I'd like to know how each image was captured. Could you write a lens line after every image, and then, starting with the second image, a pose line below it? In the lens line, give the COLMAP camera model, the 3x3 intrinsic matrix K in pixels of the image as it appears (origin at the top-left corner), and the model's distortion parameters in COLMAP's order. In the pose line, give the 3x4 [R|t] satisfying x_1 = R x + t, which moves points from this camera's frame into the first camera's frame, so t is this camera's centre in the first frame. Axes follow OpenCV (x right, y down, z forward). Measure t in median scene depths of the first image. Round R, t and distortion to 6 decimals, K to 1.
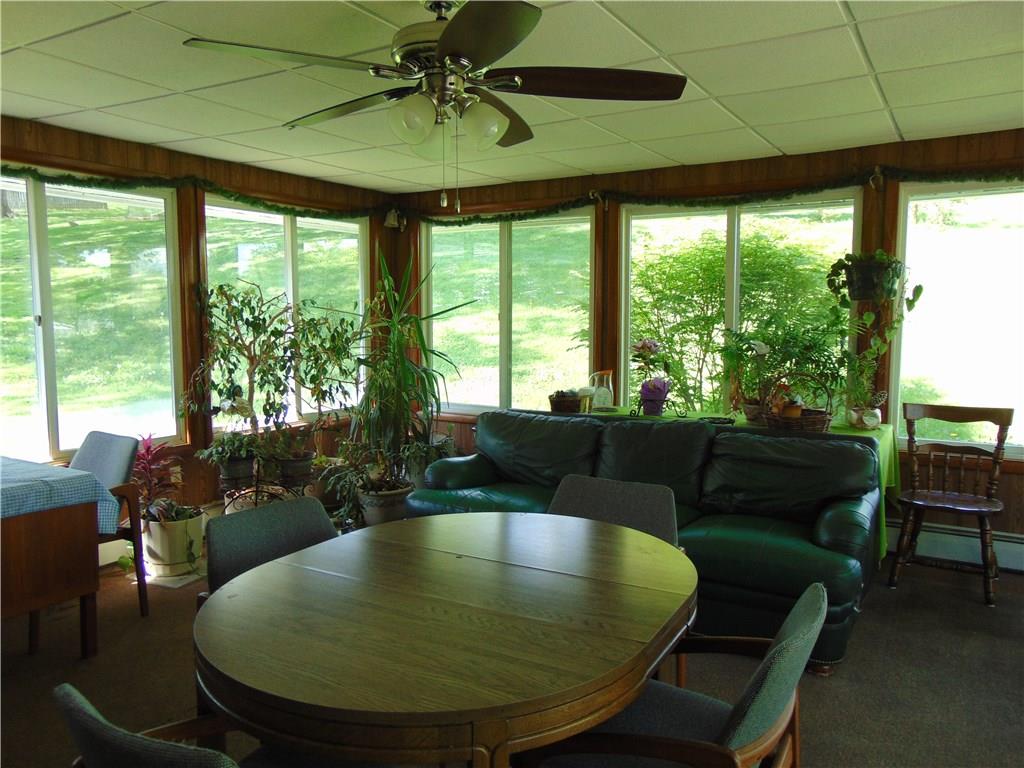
lens RADIAL K [[767.8, 0, 512.2], [0, 767.8, 384.1], [0, 0, 1]] dist [-0.022161, 0.030279]
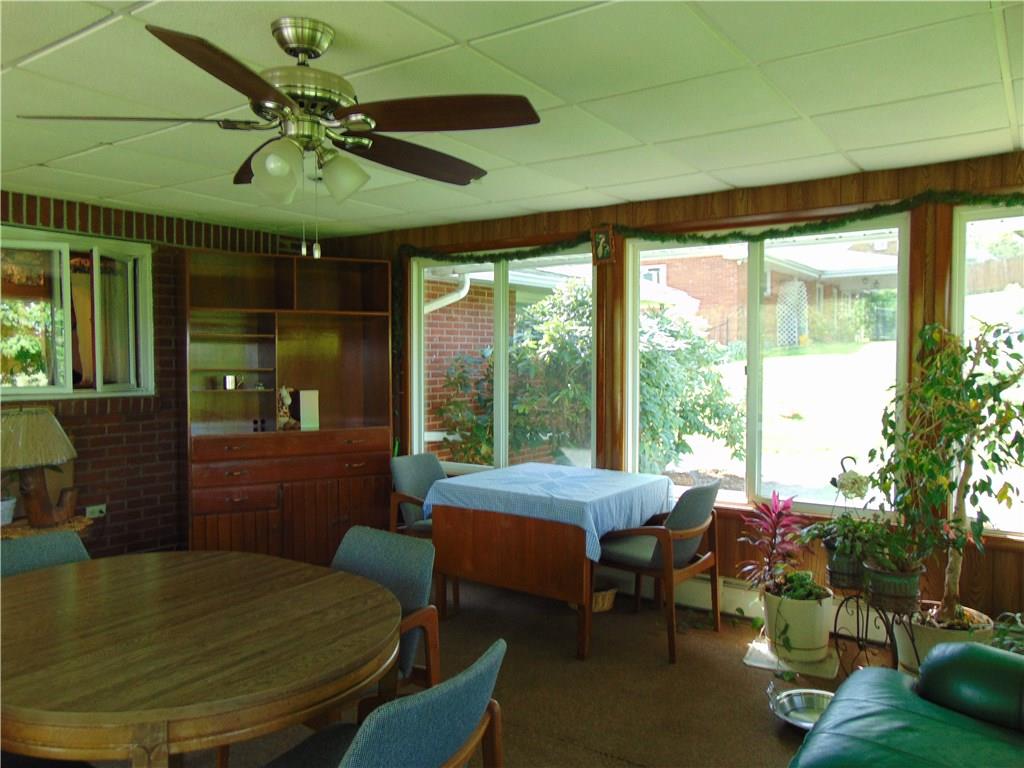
lens RADIAL K [[767.8, 0, 511.8], [0, 767.8, 386.0], [0, 0, 1]] dist [-0.022161, 0.030279]
pose [[-0.071843, 0.030057, -0.996963, 0.548220], [-0.081025, 0.996066, 0.035869, -0.062742], [0.994119, 0.083356, -0.069125, 0.746642]]
